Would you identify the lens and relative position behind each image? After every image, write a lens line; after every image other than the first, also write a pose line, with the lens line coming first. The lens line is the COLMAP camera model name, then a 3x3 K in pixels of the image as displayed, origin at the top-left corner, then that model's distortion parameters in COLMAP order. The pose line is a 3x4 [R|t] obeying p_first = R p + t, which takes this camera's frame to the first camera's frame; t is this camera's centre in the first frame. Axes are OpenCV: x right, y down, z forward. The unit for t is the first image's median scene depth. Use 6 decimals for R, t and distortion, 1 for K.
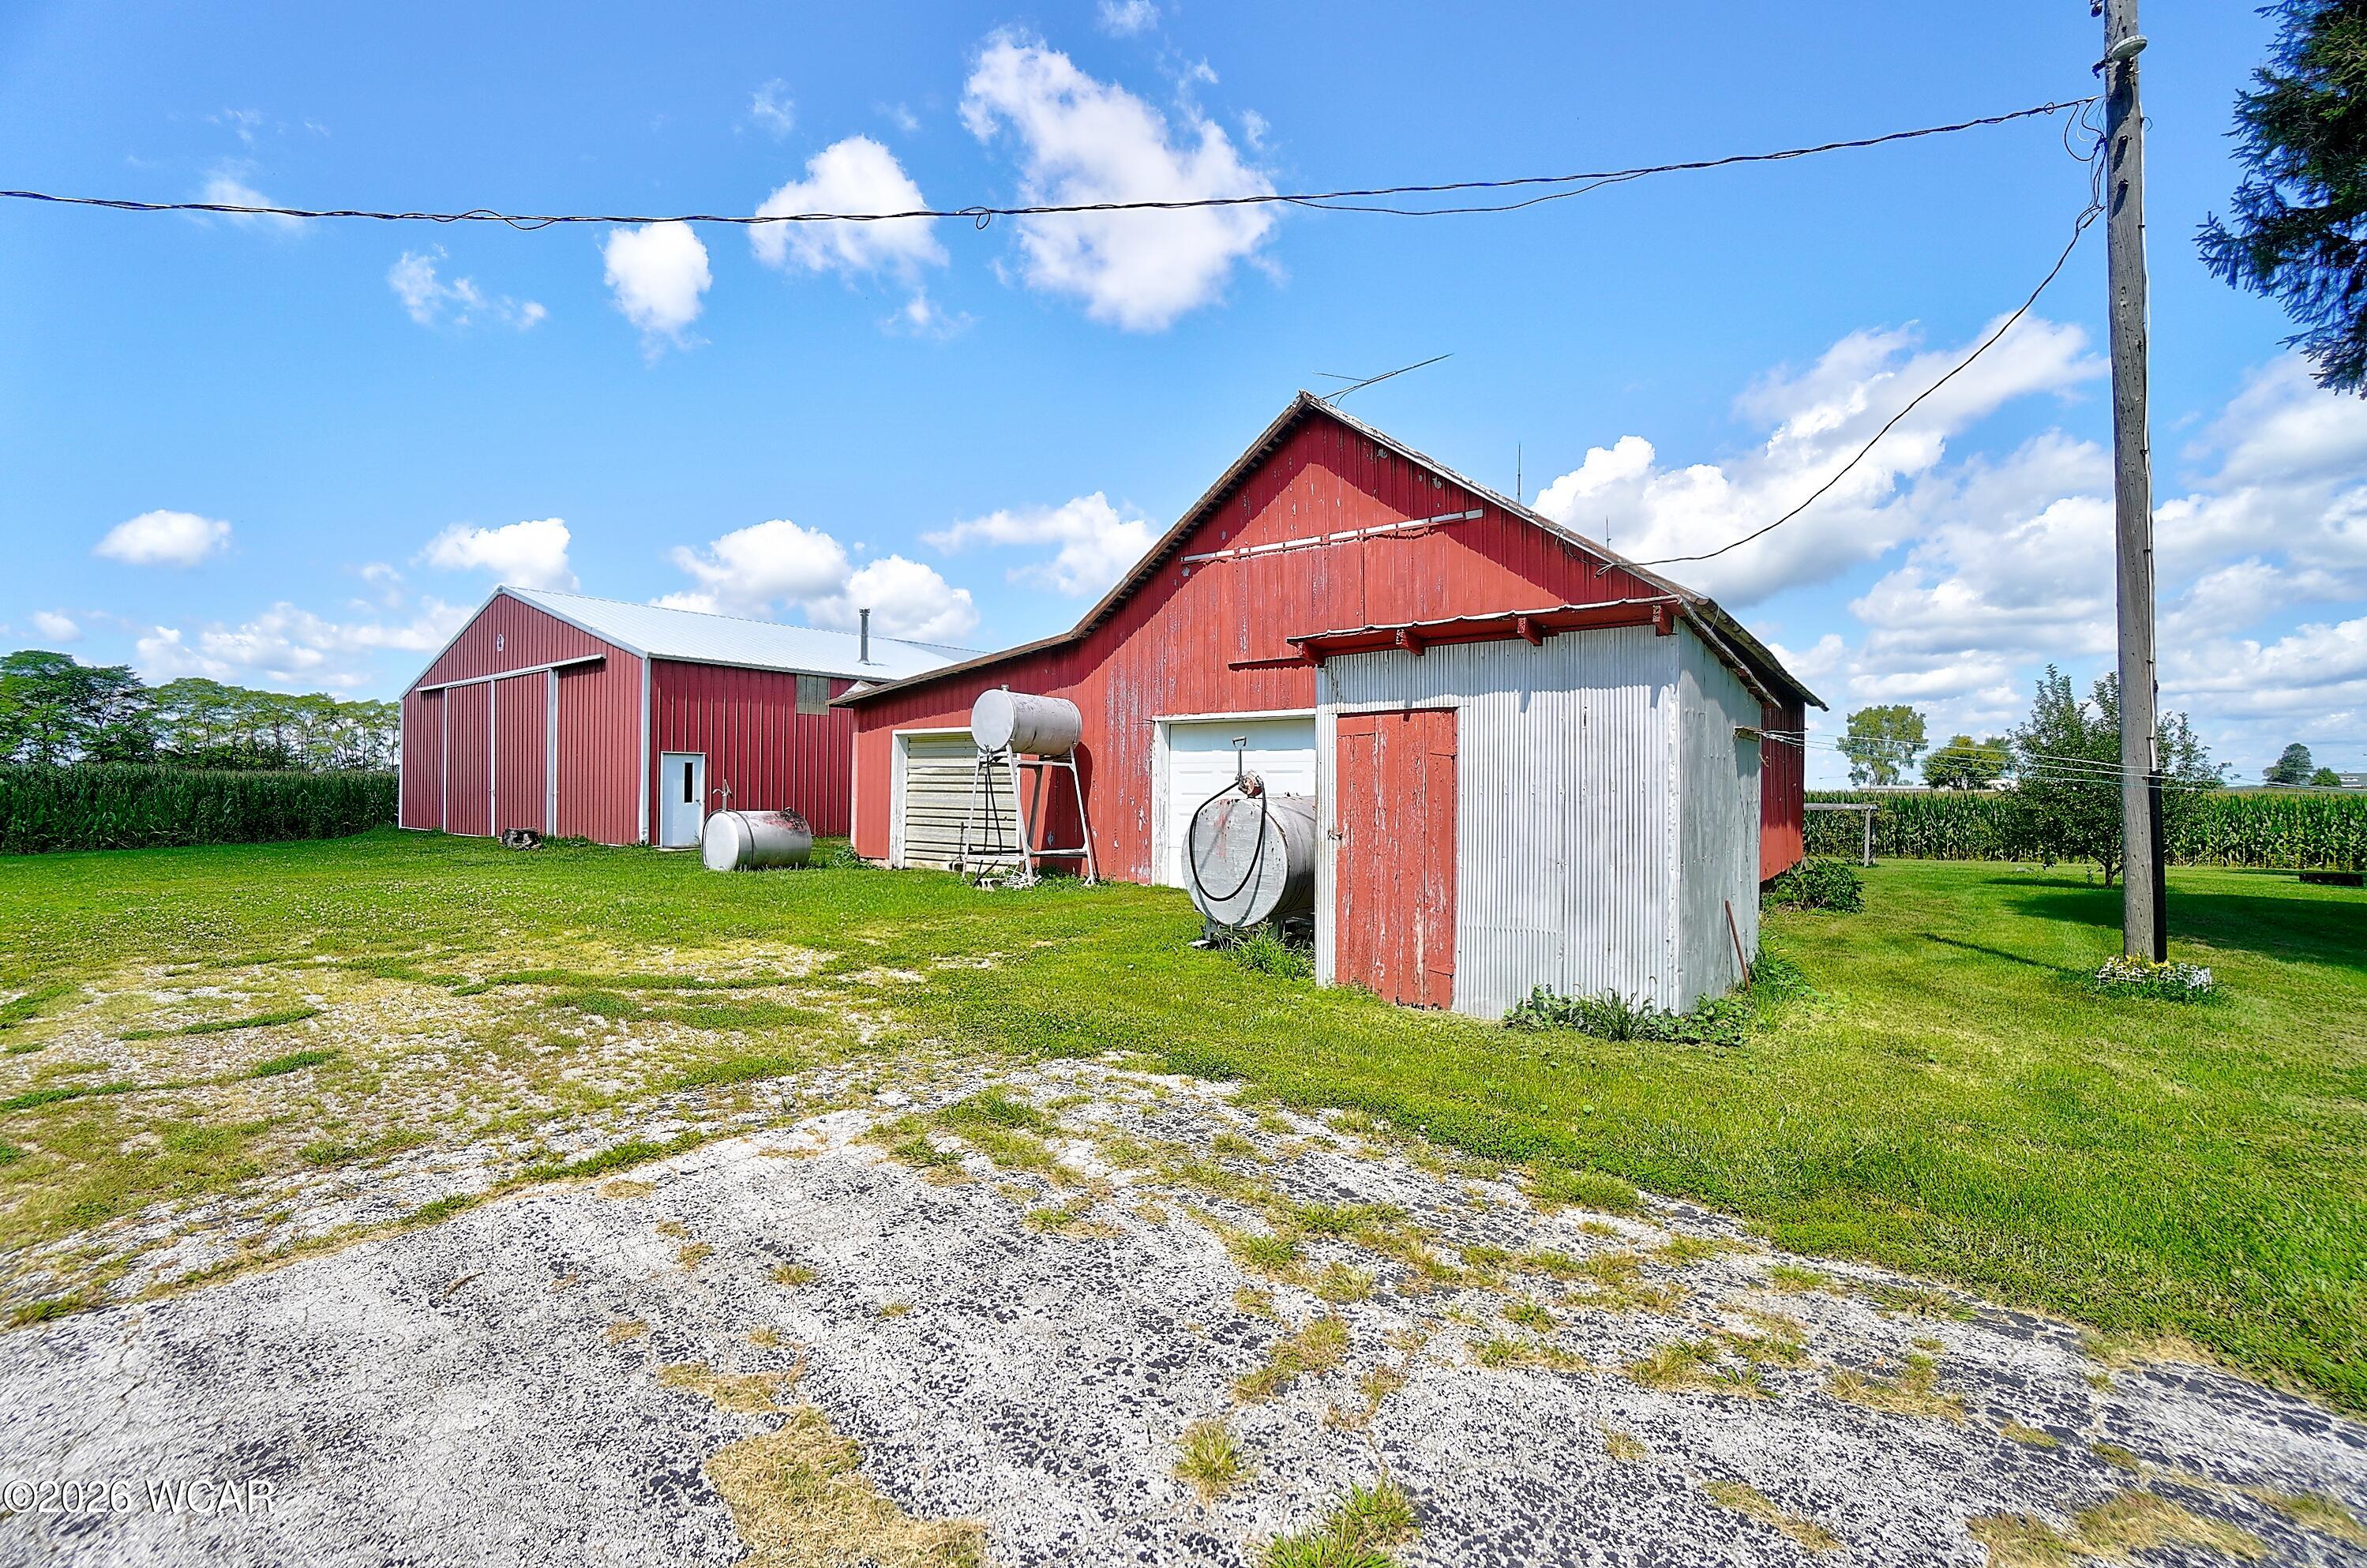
lens RADIAL K [[1043.4, 0, 1158.5], [0, 1043.4, 790.7], [0, 0, 1]] dist [-0.063861, 0.022983]
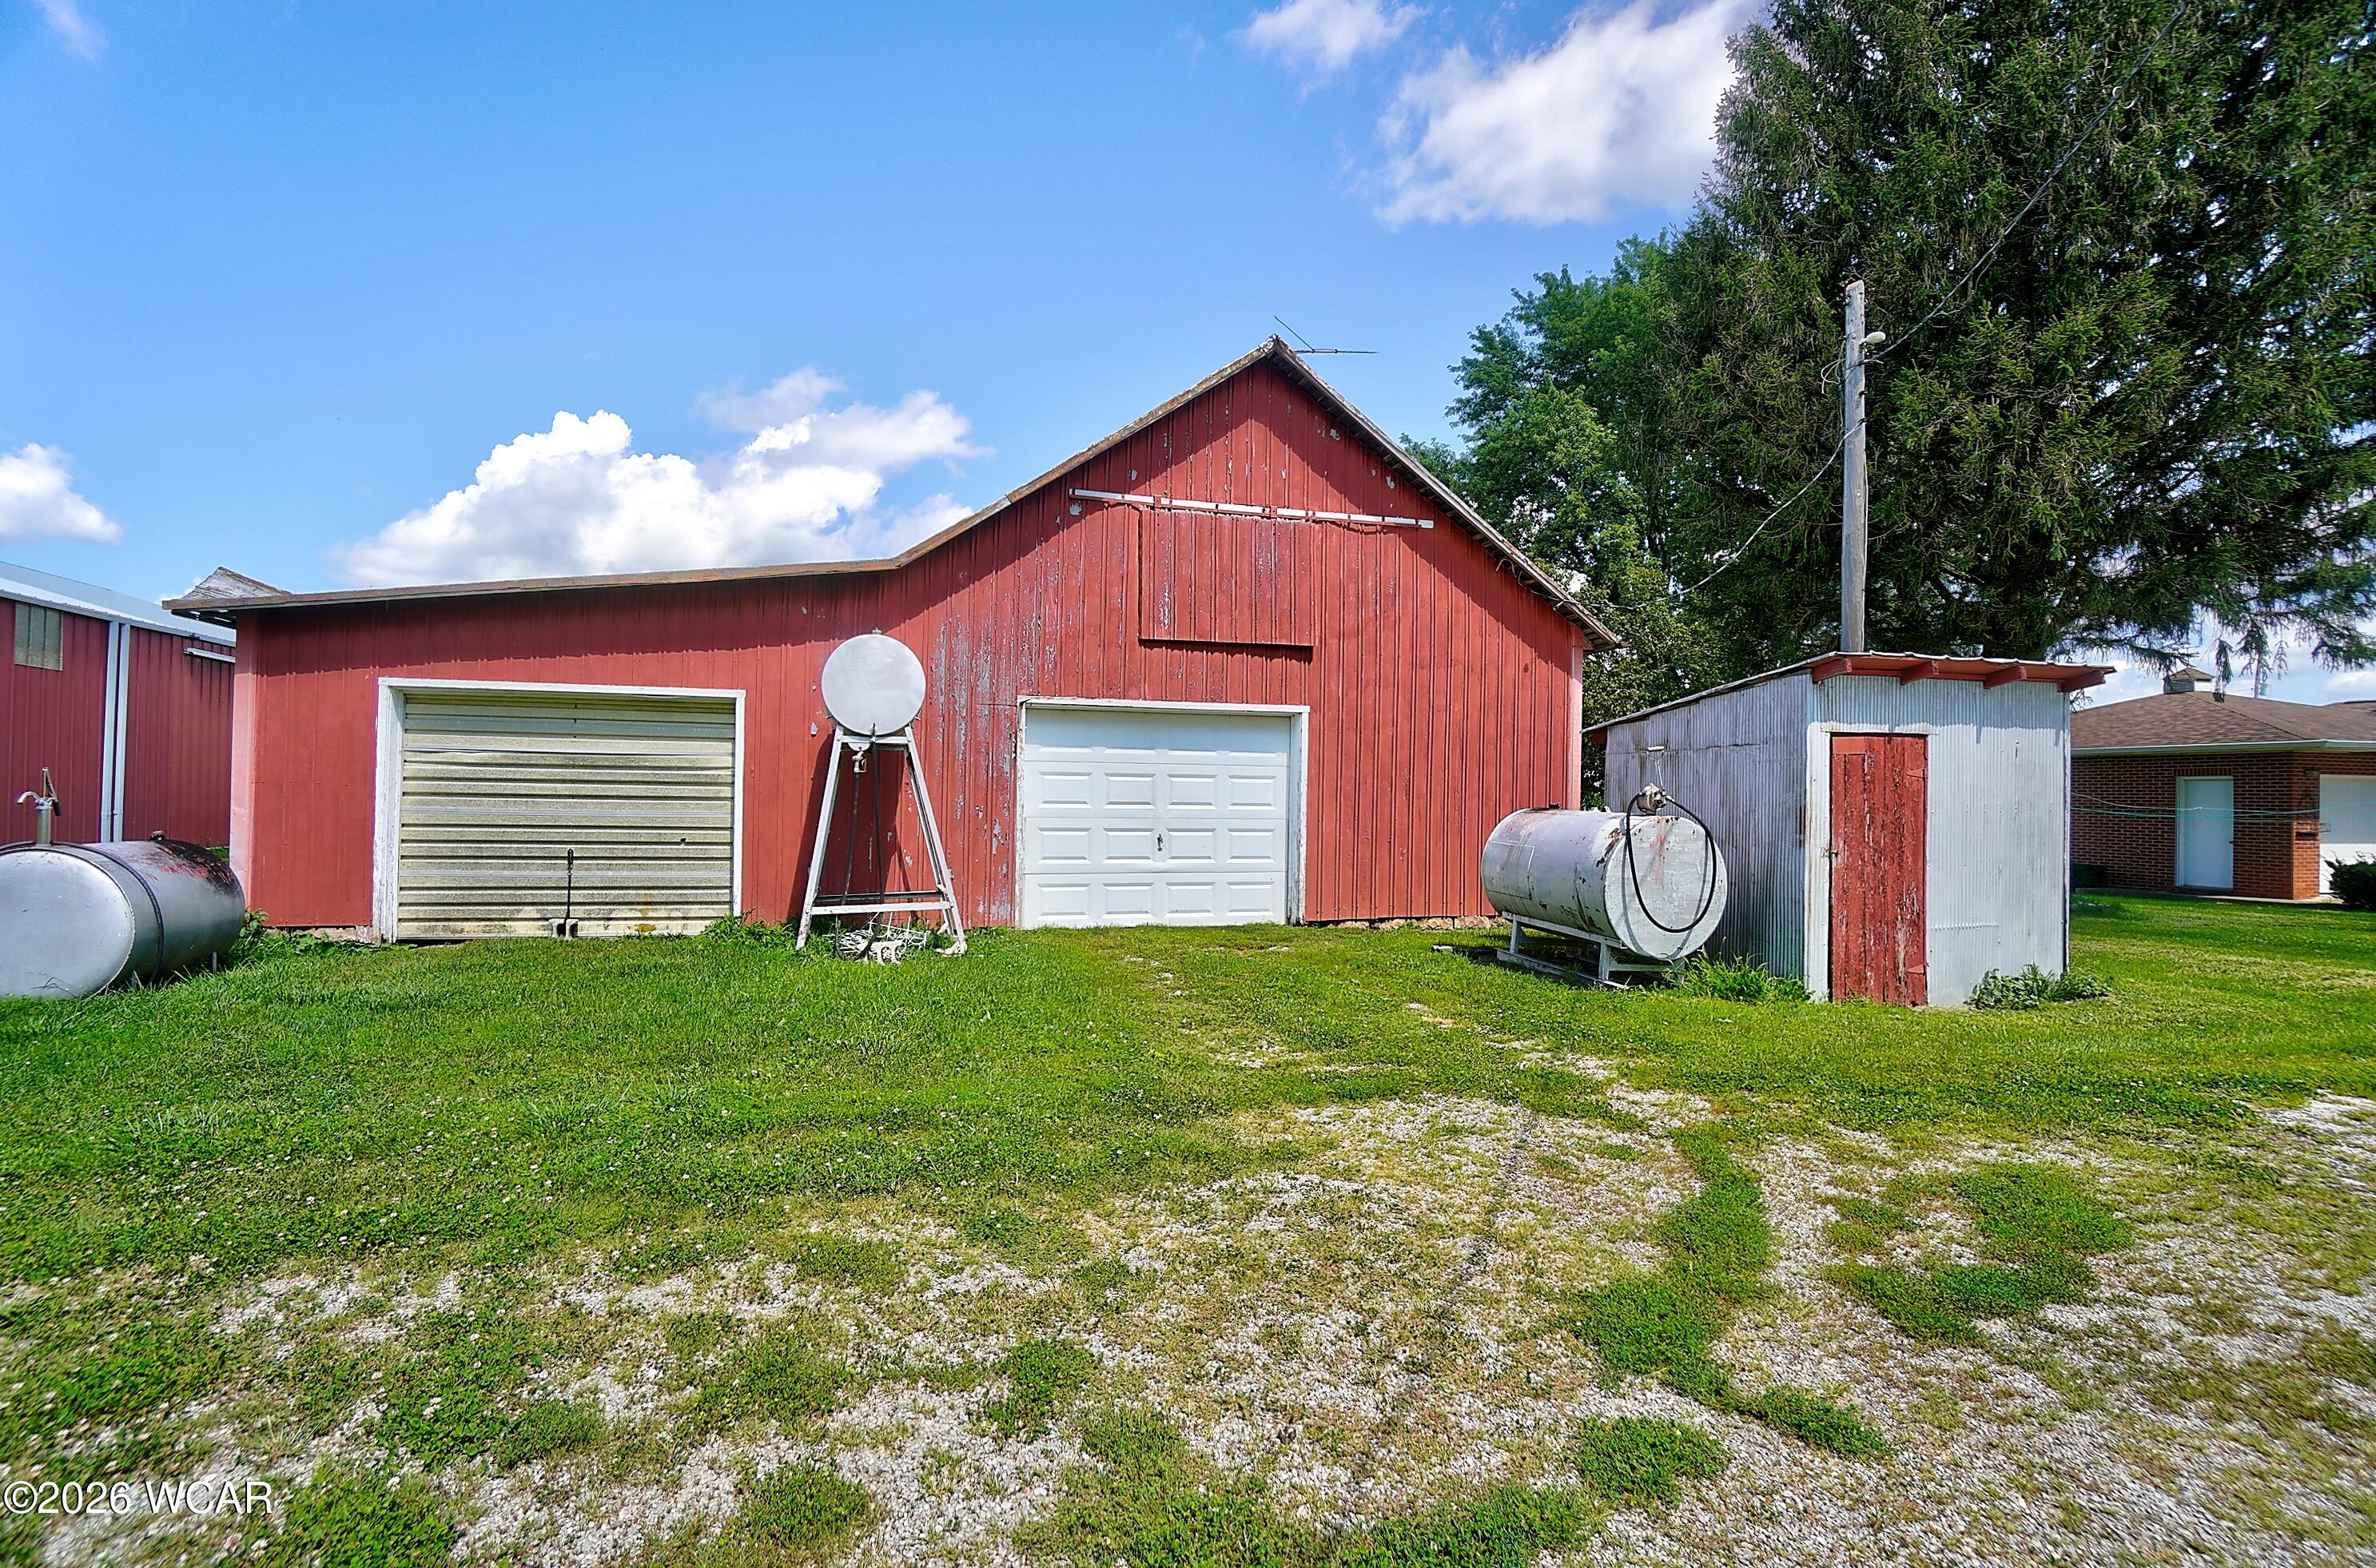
lens RADIAL K [[1047.4, 0, 1162.9], [0, 1047.4, 790.7], [0, 0, 1]] dist [-0.063861, 0.022983]
pose [[0.607483, 0.002053, 0.794330, -0.556372], [-0.008206, 0.999960, 0.003691, -0.008670], [-0.794290, -0.008760, 0.607475, 0.502895]]
